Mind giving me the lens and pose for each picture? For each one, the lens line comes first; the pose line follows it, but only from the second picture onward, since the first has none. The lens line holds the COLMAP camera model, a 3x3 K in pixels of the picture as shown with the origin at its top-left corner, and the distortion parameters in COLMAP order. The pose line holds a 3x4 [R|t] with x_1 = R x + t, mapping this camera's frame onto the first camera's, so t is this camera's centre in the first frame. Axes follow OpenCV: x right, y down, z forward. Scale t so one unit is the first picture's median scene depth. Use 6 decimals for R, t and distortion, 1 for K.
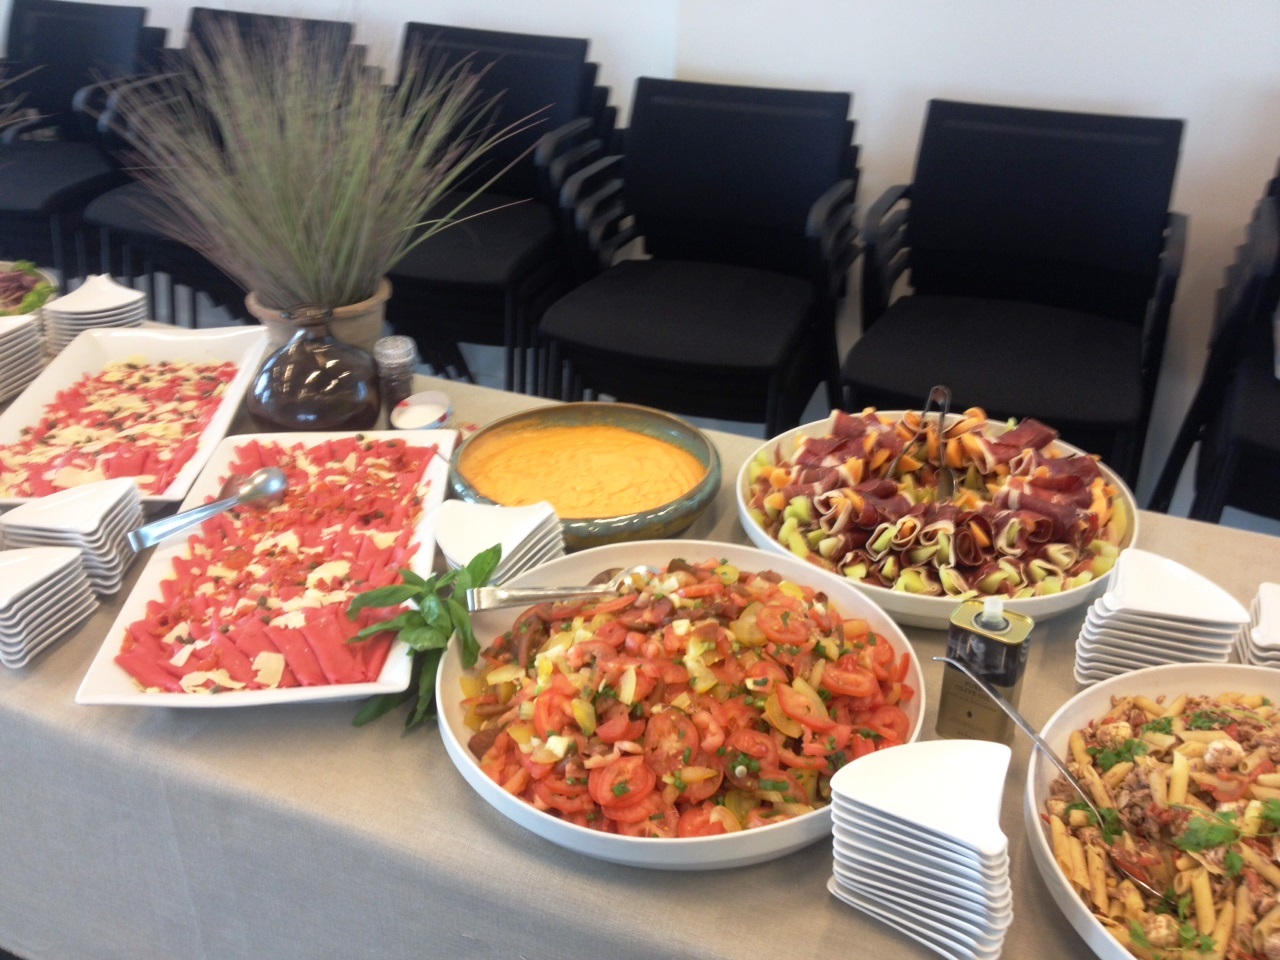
lens RADIAL K [[1197.8, 0, 640.0], [0, 1197.8, 480.0], [0, 0, 1]] dist [0.135254, -0.272692]
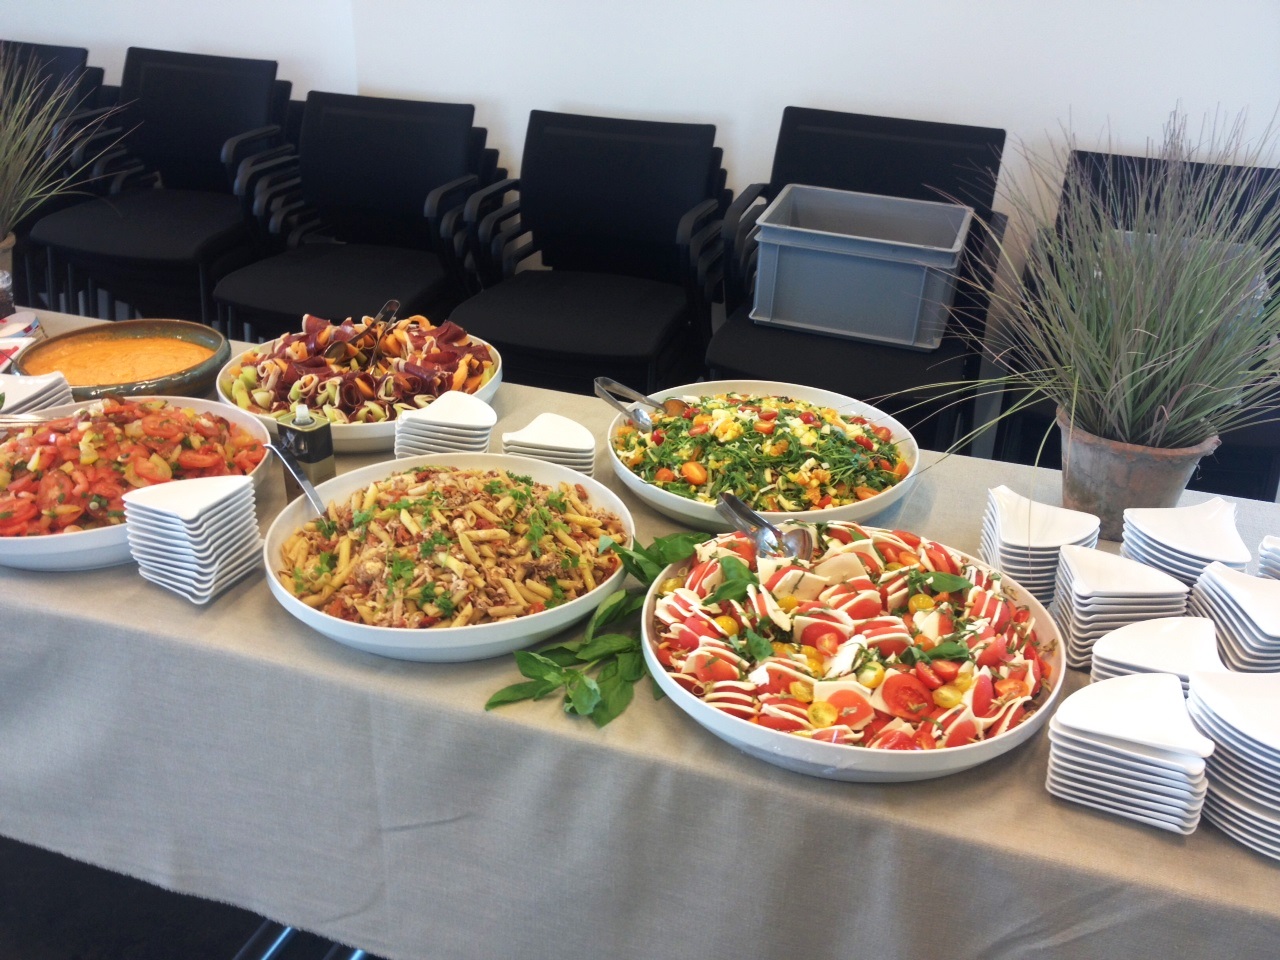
lens RADIAL K [[1197.8, 0, 640.0], [0, 1197.8, 480.0], [0, 0, 1]] dist [0.135254, -0.272692]
pose [[0.998022, -0.018399, 0.060105, 0.509032], [0.020156, 0.999383, -0.028758, 0.199243], [-0.059539, 0.029913, 0.997778, -0.434964]]
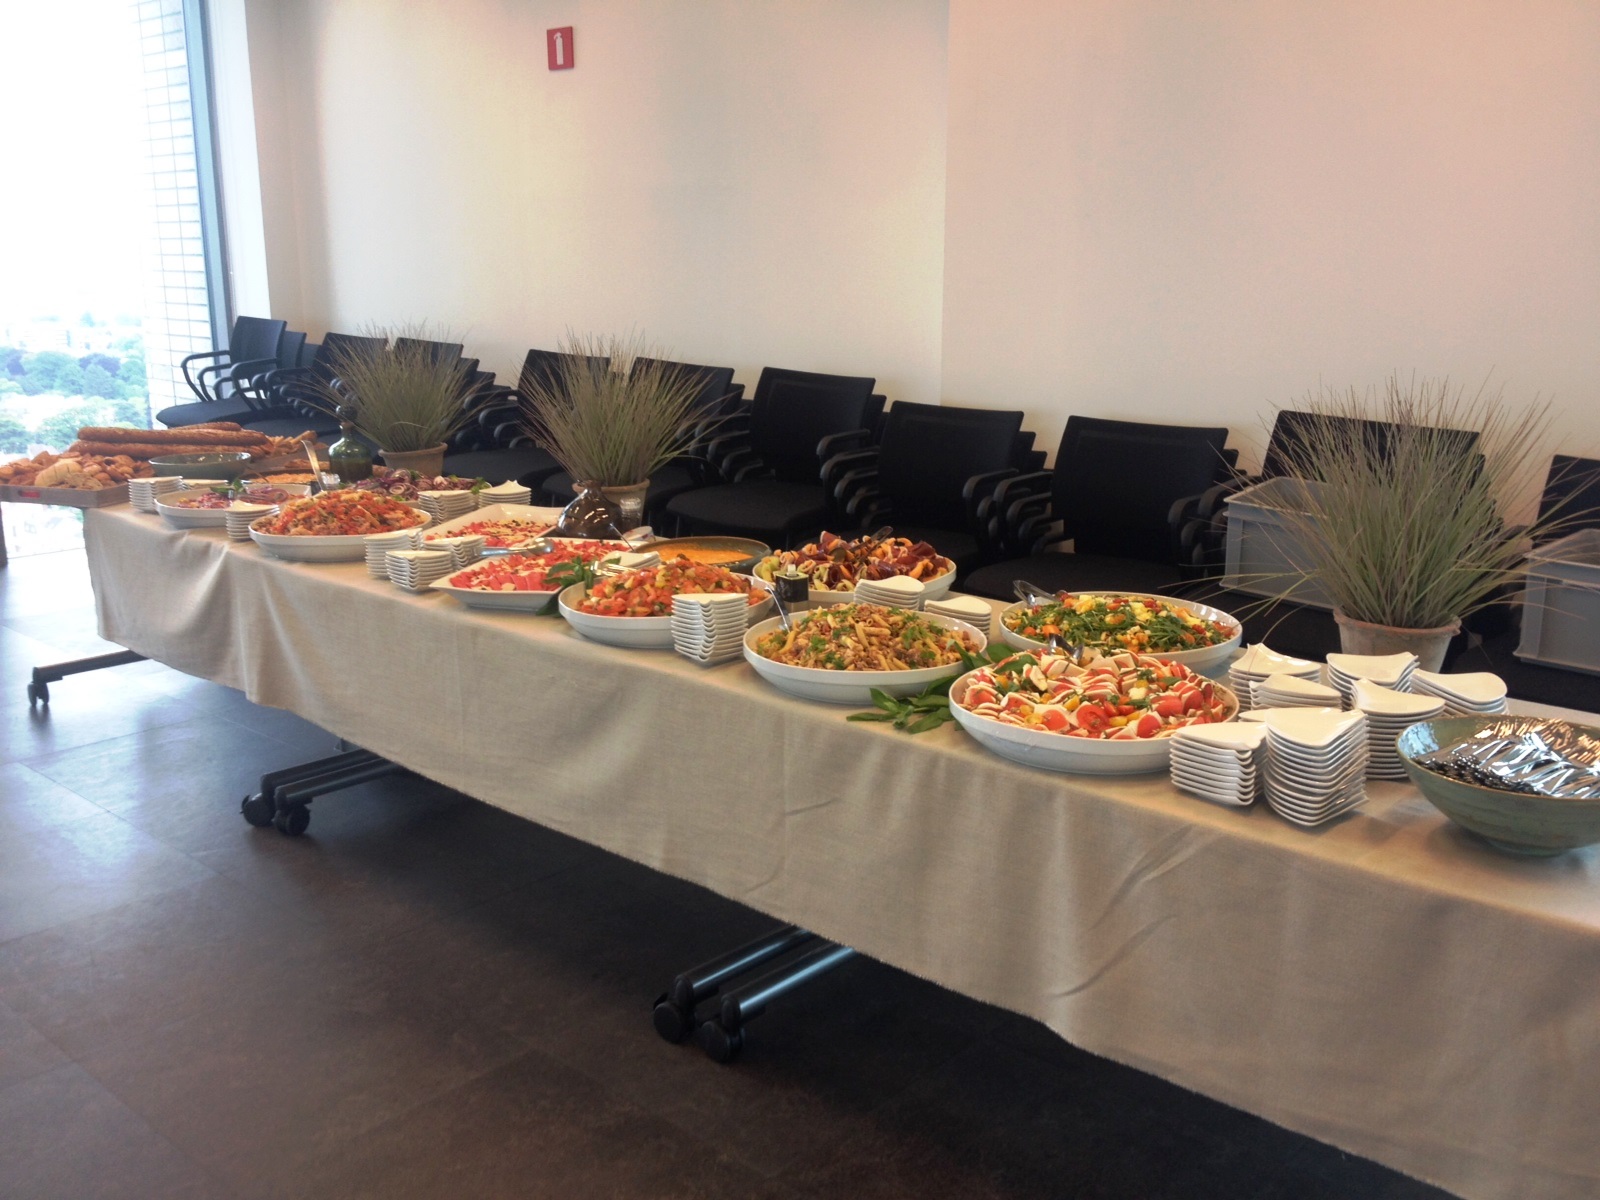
lens RADIAL K [[1497.2, 0, 800.0], [0, 1497.2, 600.0], [0, 0, 1]] dist [0.135254, -0.272692]
pose [[0.945961, 0.063245, -0.318052, 0.981502], [-0.139393, 0.964865, -0.222724, 0.639913], [0.292791, 0.255022, 0.921541, -1.270699]]
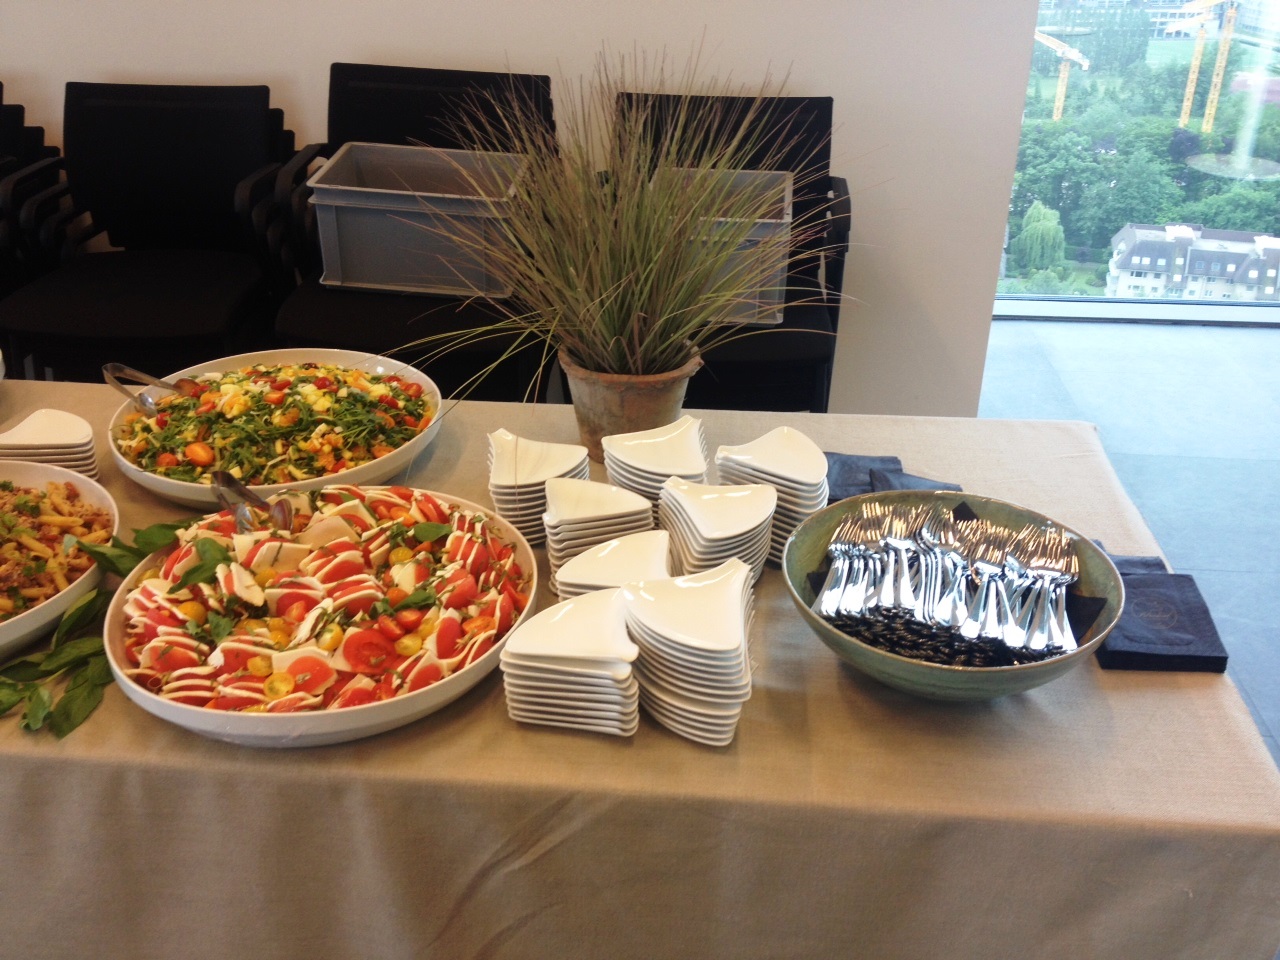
lens RADIAL K [[1197.8, 0, 640.0], [0, 1197.8, 480.0], [0, 0, 1]] dist [0.135254, -0.272692]
pose [[0.948694, -0.153534, 0.276419, 0.720384], [0.152661, 0.987967, 0.024813, 0.219708], [-0.276902, 0.018659, 0.960717, -0.471464]]
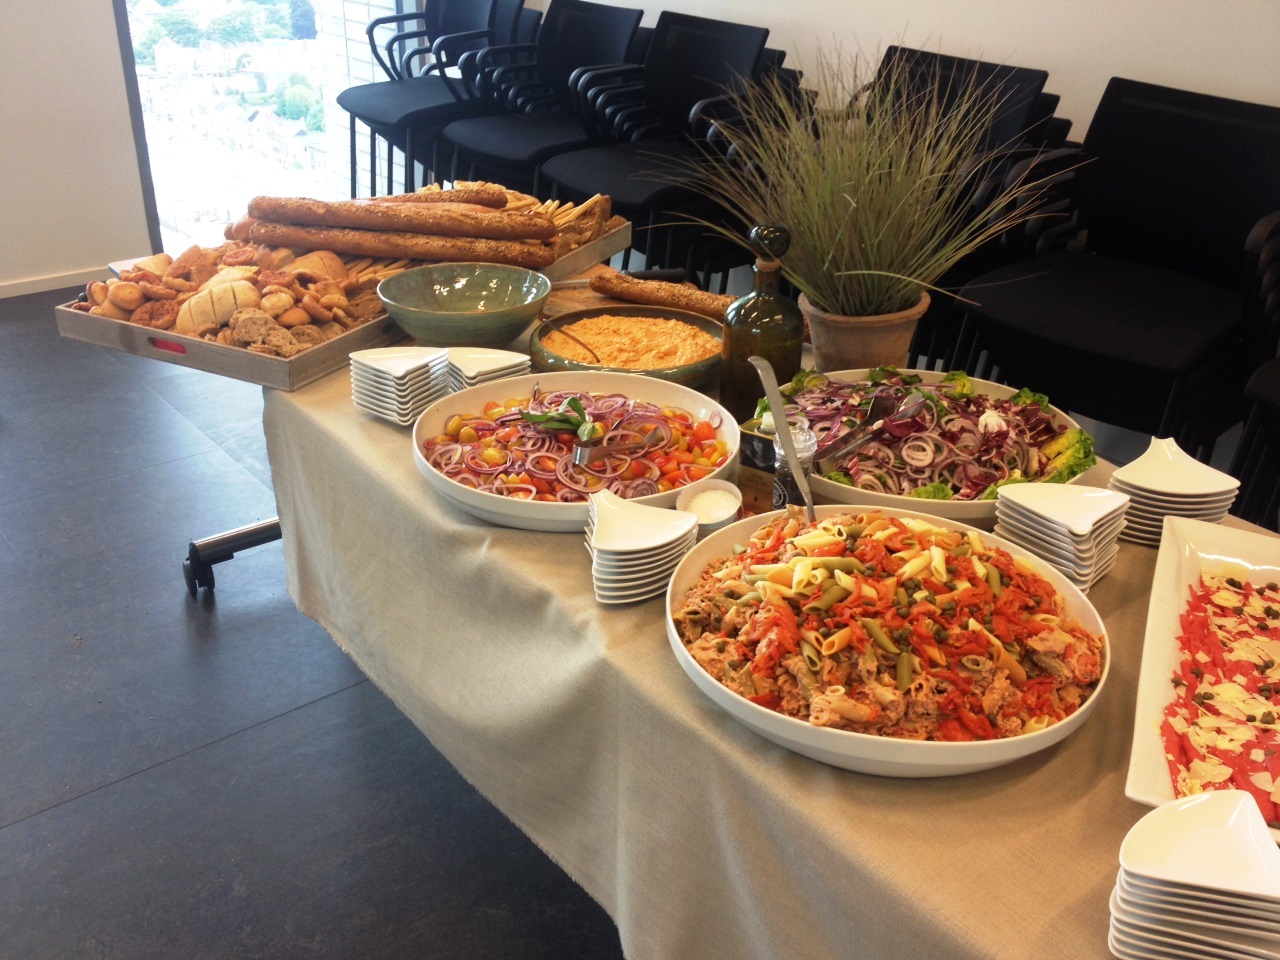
lens RADIAL K [[1197.8, 0, 640.0], [0, 1197.8, 480.0], [0, 0, 1]] dist [0.135254, -0.272692]
pose [[0.889519, 0.214526, -0.403404, -0.635489], [-0.225547, 0.974014, 0.020632, -0.123169], [0.397347, 0.072634, 0.914789, 0.217434]]
